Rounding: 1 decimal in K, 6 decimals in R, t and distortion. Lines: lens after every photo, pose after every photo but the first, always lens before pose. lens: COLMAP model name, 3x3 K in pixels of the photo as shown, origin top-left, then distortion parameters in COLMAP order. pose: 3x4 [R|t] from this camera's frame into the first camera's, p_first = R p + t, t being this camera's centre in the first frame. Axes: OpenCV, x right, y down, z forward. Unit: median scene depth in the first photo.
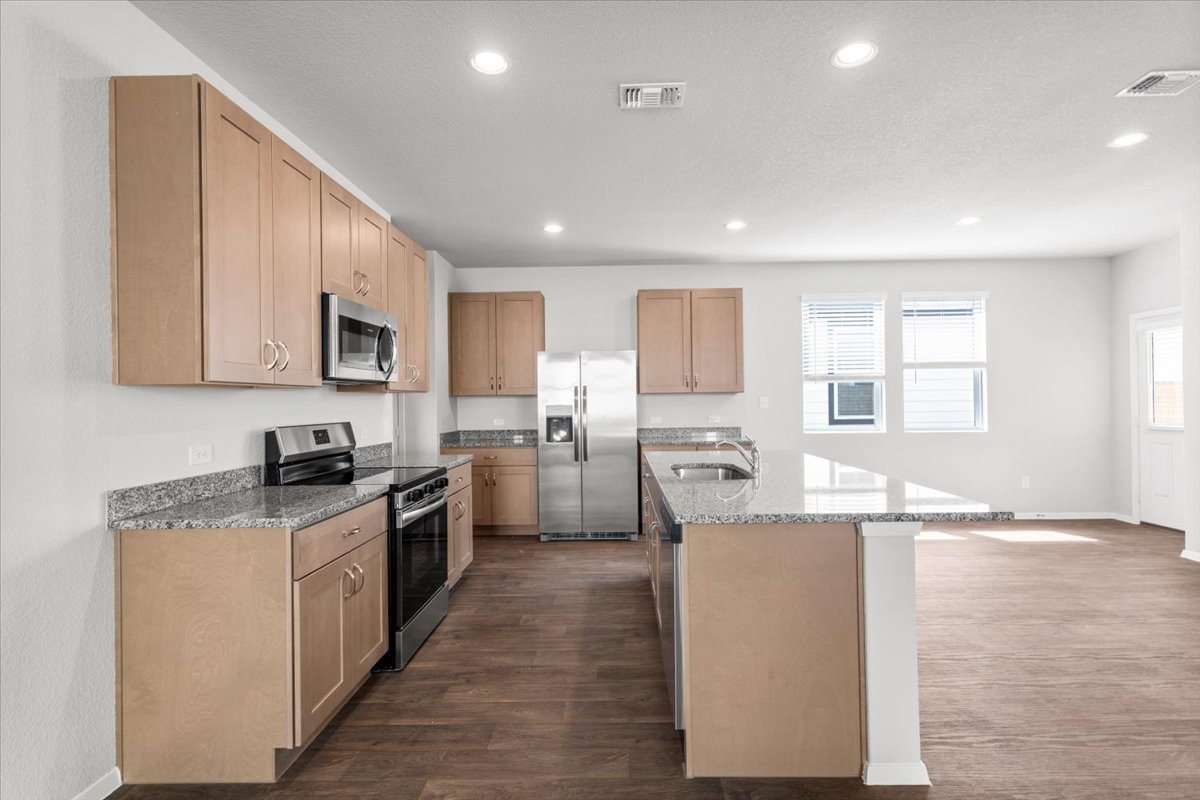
lens RADIAL K [[569.2, 0, 603.3], [0, 569.2, 399.5], [0, 0, 1]] dist [0.010527, -0.005707]
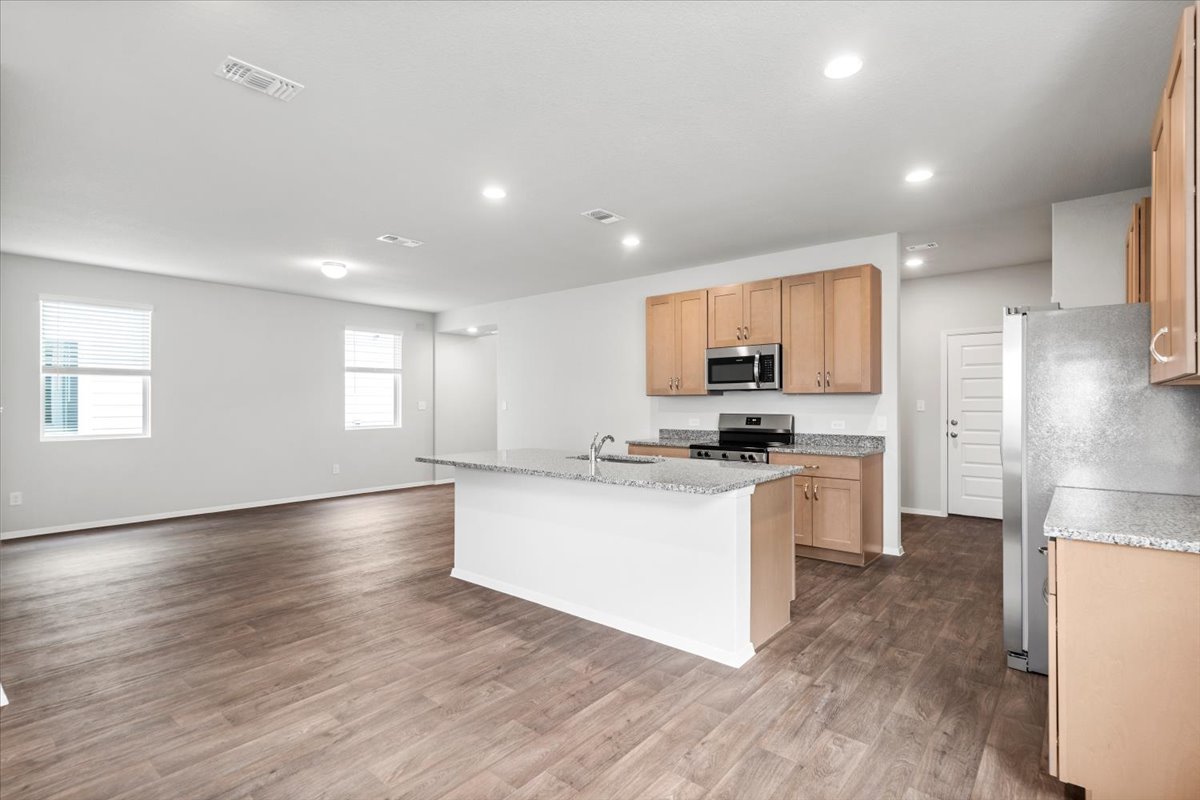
lens RADIAL K [[569.2, 0, 600.4], [0, 569.2, 399.0], [0, 0, 1]] dist [0.010527, -0.005707]
pose [[-0.630365, 0.005102, -0.776282, 1.196617], [0.010732, 0.999940, -0.002143, -0.004993], [0.776224, -0.009682, -0.630382, 1.777848]]
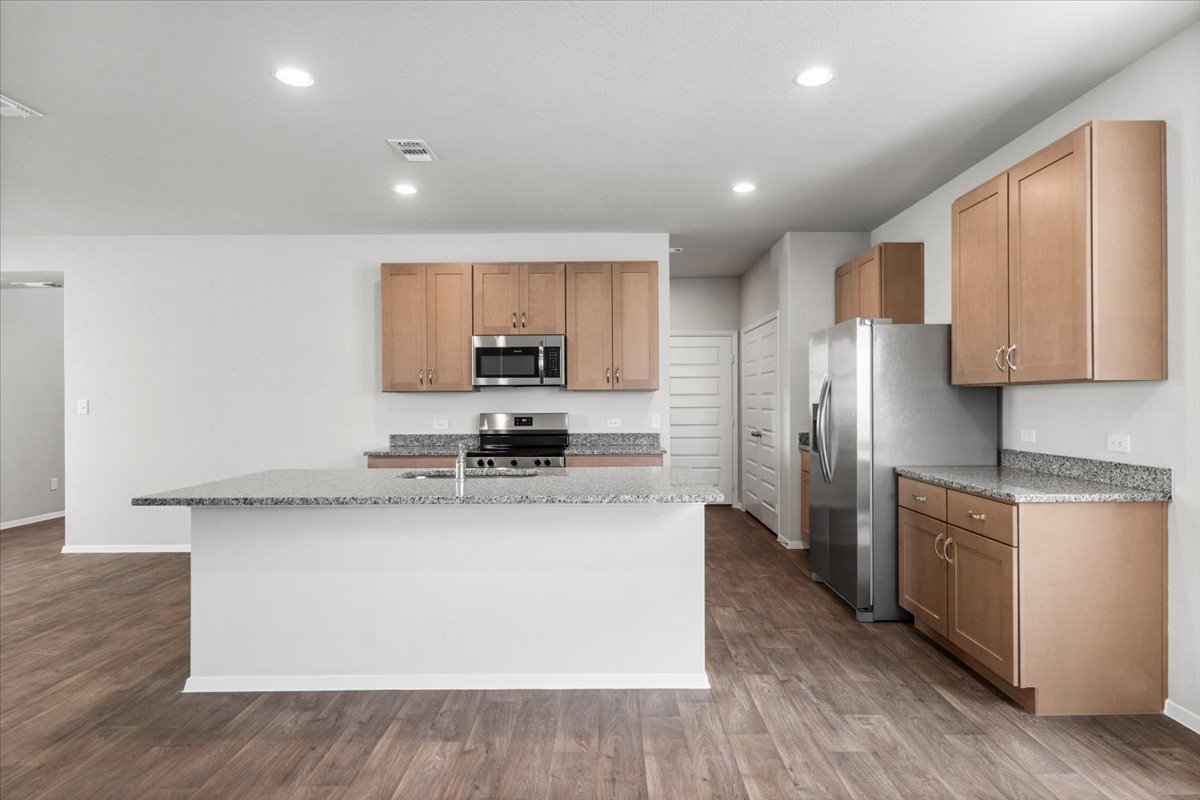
lens RADIAL K [[656.9, 0, 602.5], [0, 656.9, 393.2], [0, 0, 1]] dist [-0.002318, 0.000866]
pose [[0.016426, 0.000208, -0.999865, 1.314722], [0.008171, 0.999967, 0.000342, -0.010282], [0.999832, -0.008176, 0.016424, 1.206883]]
